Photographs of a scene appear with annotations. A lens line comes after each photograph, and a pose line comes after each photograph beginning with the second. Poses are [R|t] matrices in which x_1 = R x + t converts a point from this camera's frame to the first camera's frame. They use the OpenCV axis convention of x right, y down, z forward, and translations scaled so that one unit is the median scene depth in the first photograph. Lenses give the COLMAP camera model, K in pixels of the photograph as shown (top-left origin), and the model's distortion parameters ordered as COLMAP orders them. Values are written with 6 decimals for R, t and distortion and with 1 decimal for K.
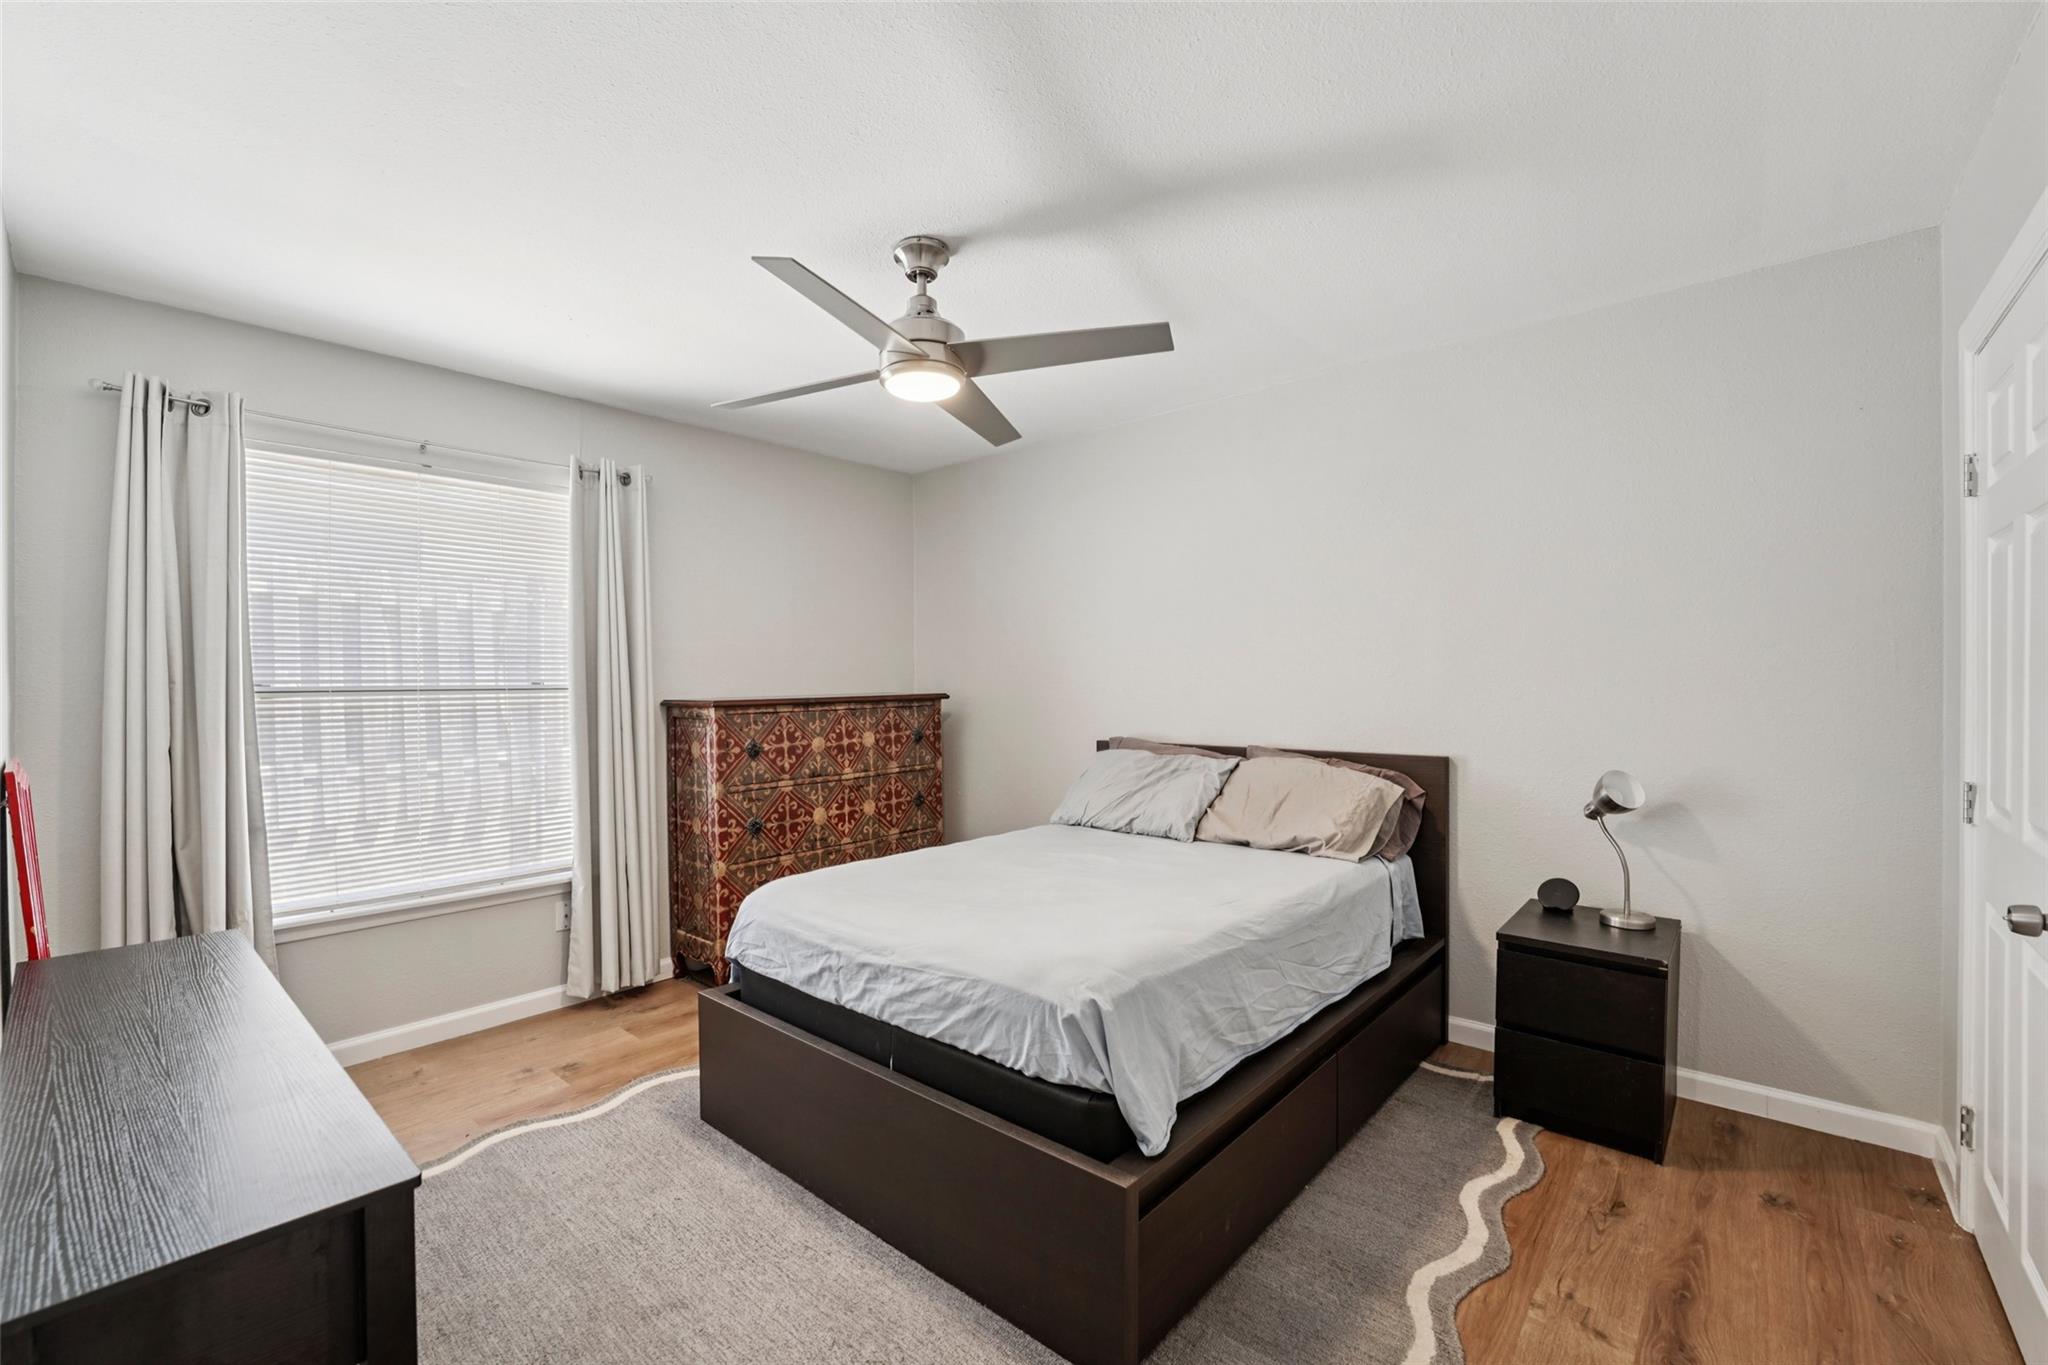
lens RADIAL K [[848.5, 0, 1034.1], [0, 848.5, 690.8], [0, 0, 1]] dist [-0.023973, 0.003597]
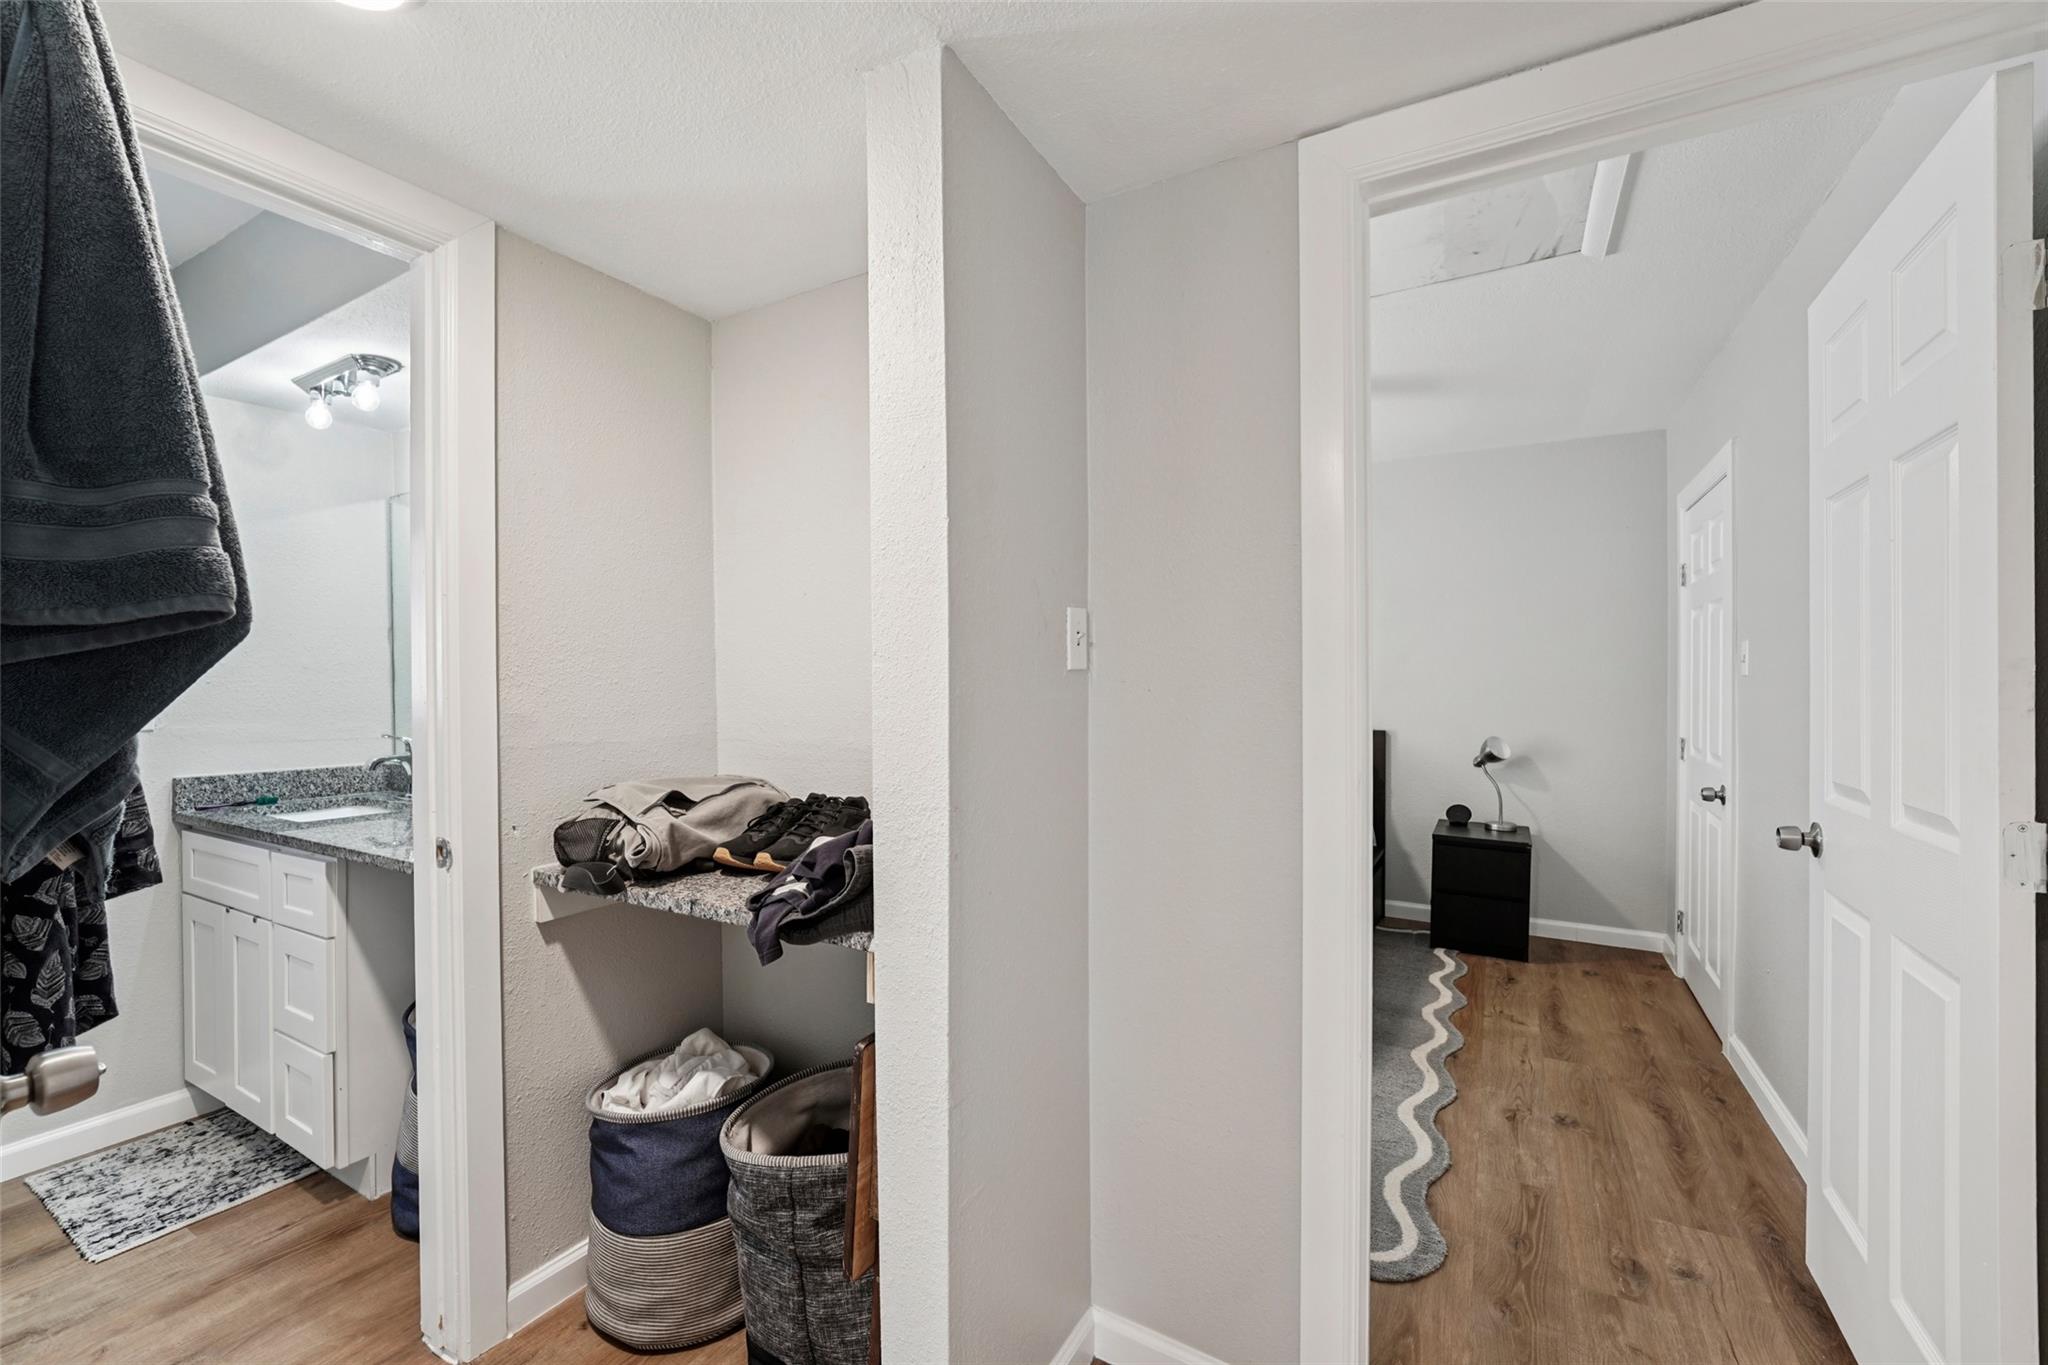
lens RADIAL K [[848.5, 0, 1001.8], [0, 848.5, 672.0], [0, 0, 1]] dist [-0.023973, 0.003597]
pose [[0.983801, 0.016636, 0.178488, -0.660817], [-0.014545, 0.999809, -0.013019, 0.006503], [-0.178671, 0.010212, 0.983856, -0.538101]]
